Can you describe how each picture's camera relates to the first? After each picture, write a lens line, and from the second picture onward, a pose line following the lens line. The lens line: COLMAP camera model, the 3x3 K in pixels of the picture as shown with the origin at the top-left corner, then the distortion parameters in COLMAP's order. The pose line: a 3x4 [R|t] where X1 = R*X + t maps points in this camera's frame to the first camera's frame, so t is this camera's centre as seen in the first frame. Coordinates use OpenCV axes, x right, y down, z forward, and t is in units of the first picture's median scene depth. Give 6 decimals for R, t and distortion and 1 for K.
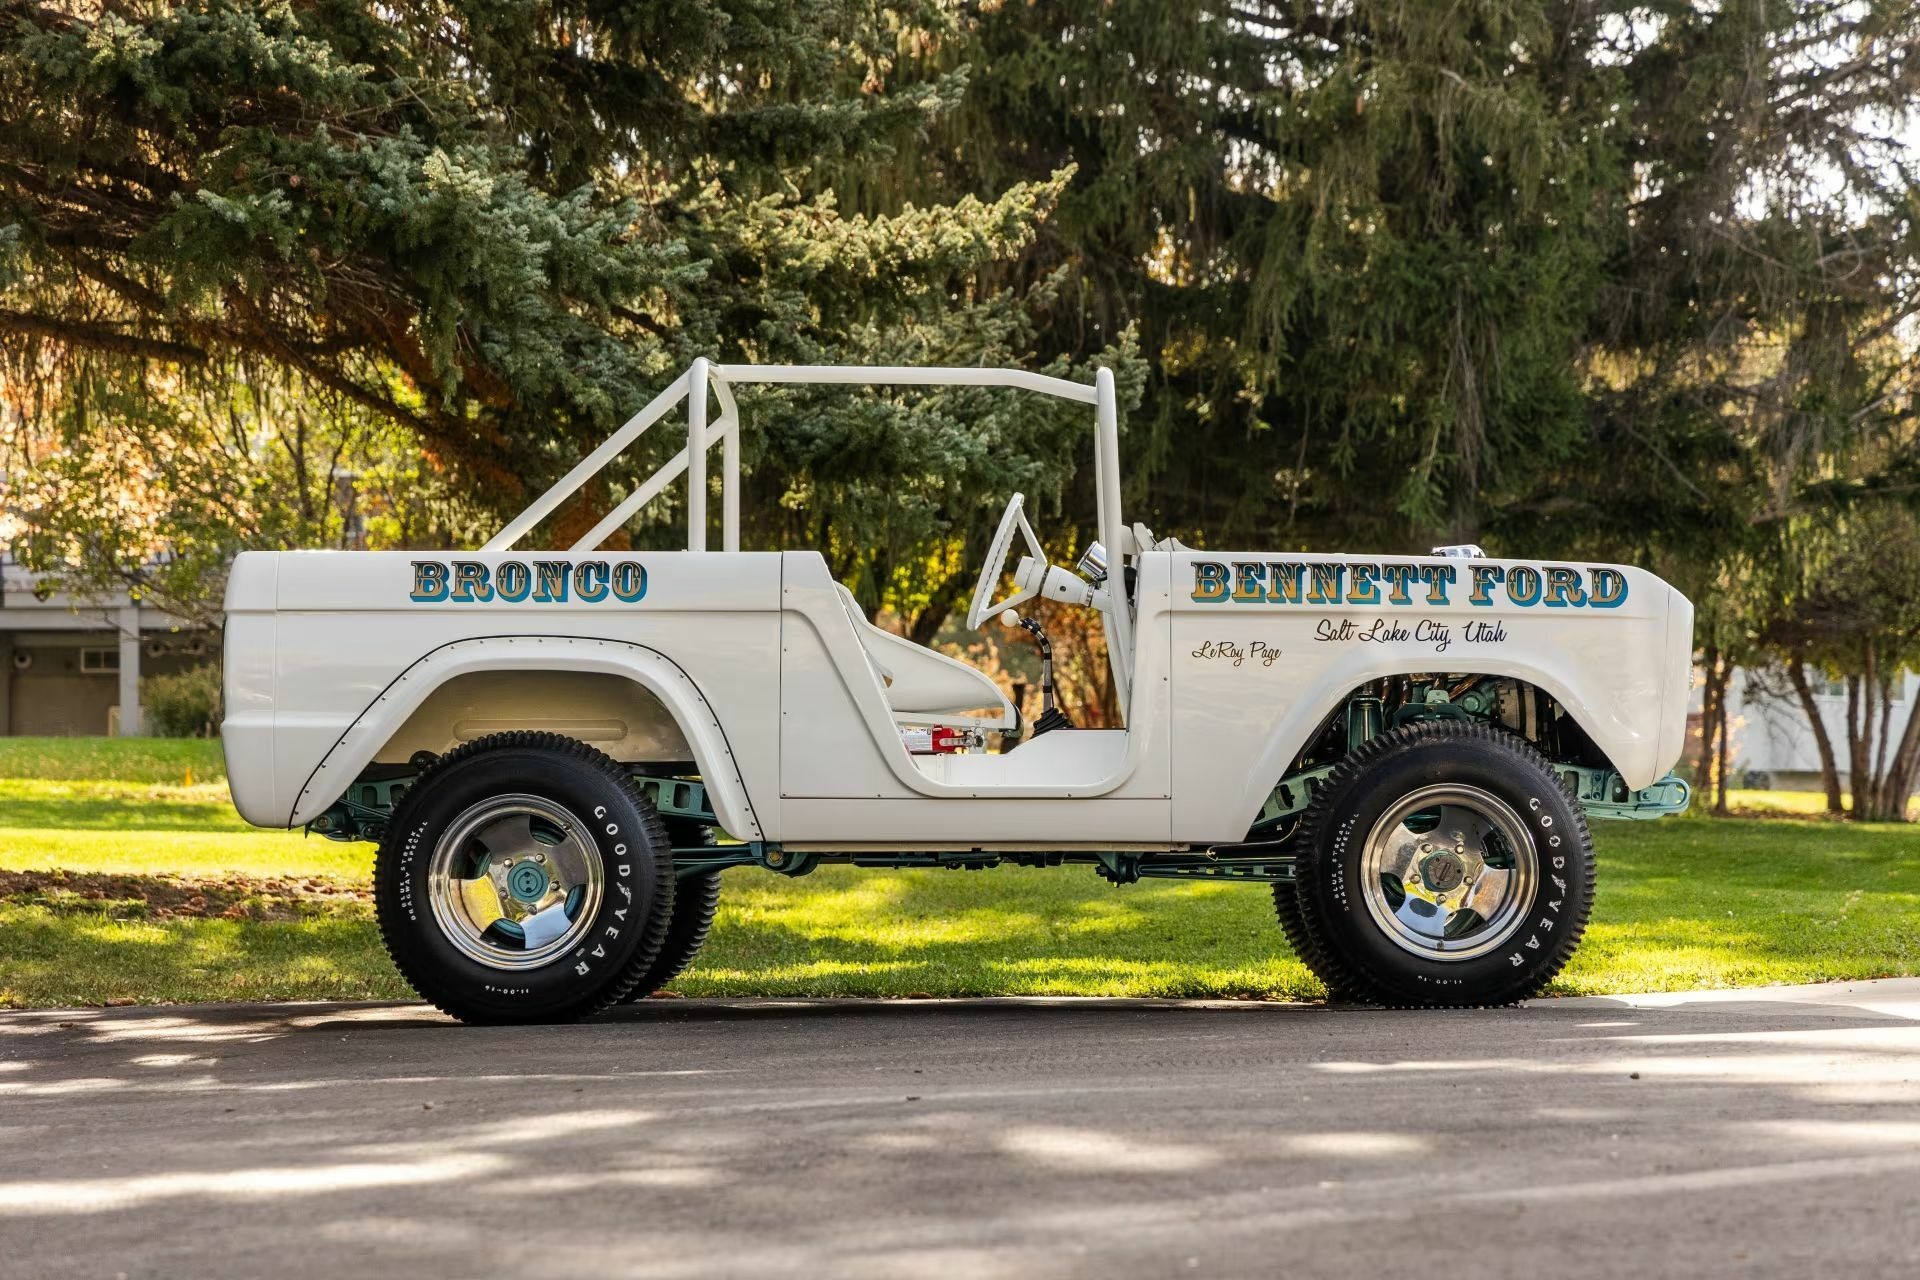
lens RADIAL K [[5928.4, 0, 960.0], [0, 5928.4, 640.0], [0, 0, 1]] dist [-0.035906, 2.542420]
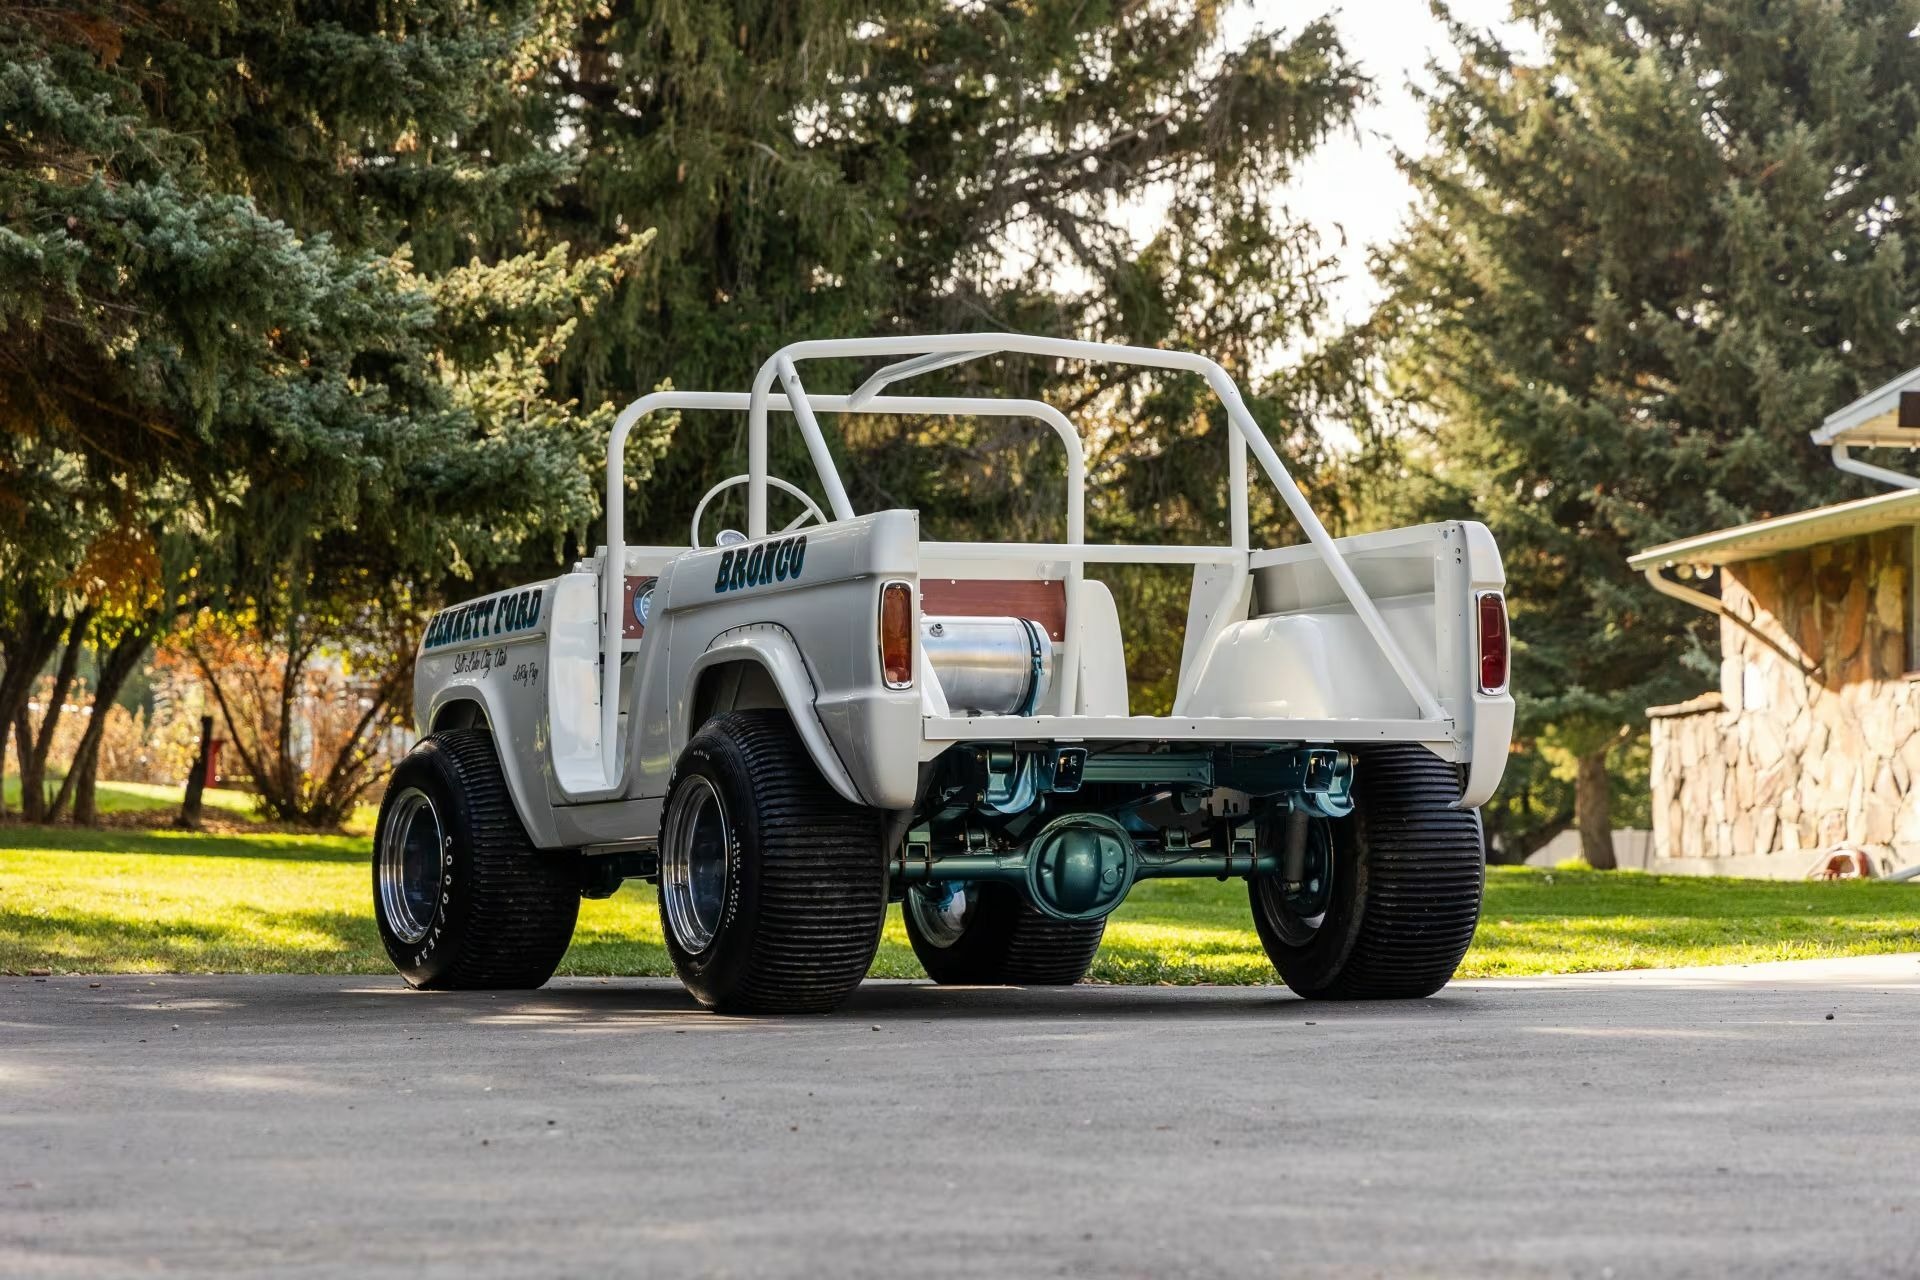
lens RADIAL K [[6009.6, 0, 960.0], [0, 6009.6, 640.0], [0, 0, 1]] dist [-0.034928, 2.430768]
pose [[0.978625, 0.025335, 0.204085, -0.143842], [-0.023476, 0.999658, -0.011522, 0.006087], [-0.204307, 0.006484, 0.978885, -0.084328]]
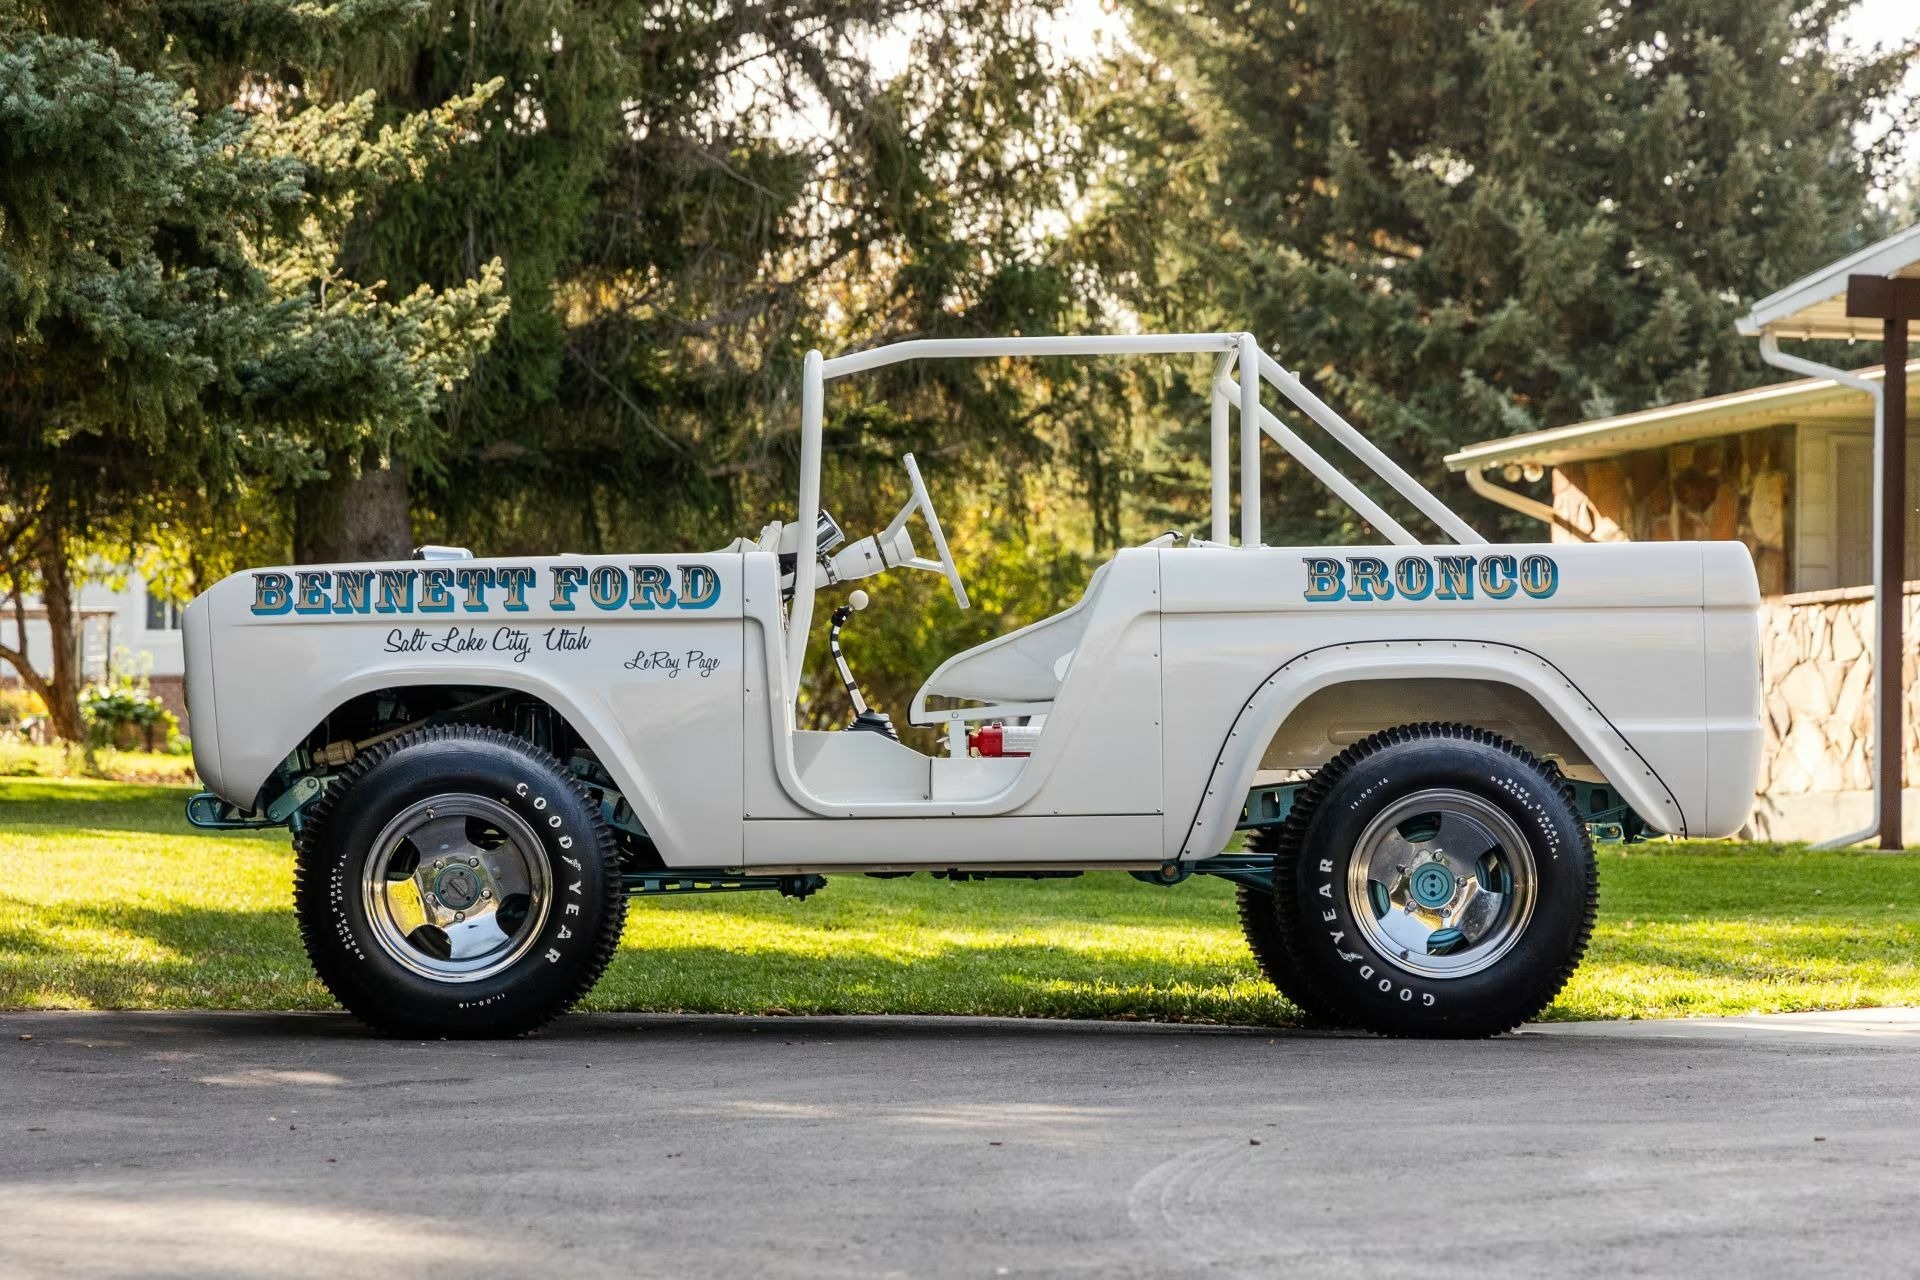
lens RADIAL K [[6848.2, 0, 960.0], [0, 6848.2, 640.0], [0, 0, 1]] dist [-0.001547, 1.655930]
pose [[0.958812, 0.026263, 0.282823, -0.198519], [-0.028861, 0.999571, 0.005022, -0.002435], [-0.282570, -0.012978, 0.959159, -0.013210]]
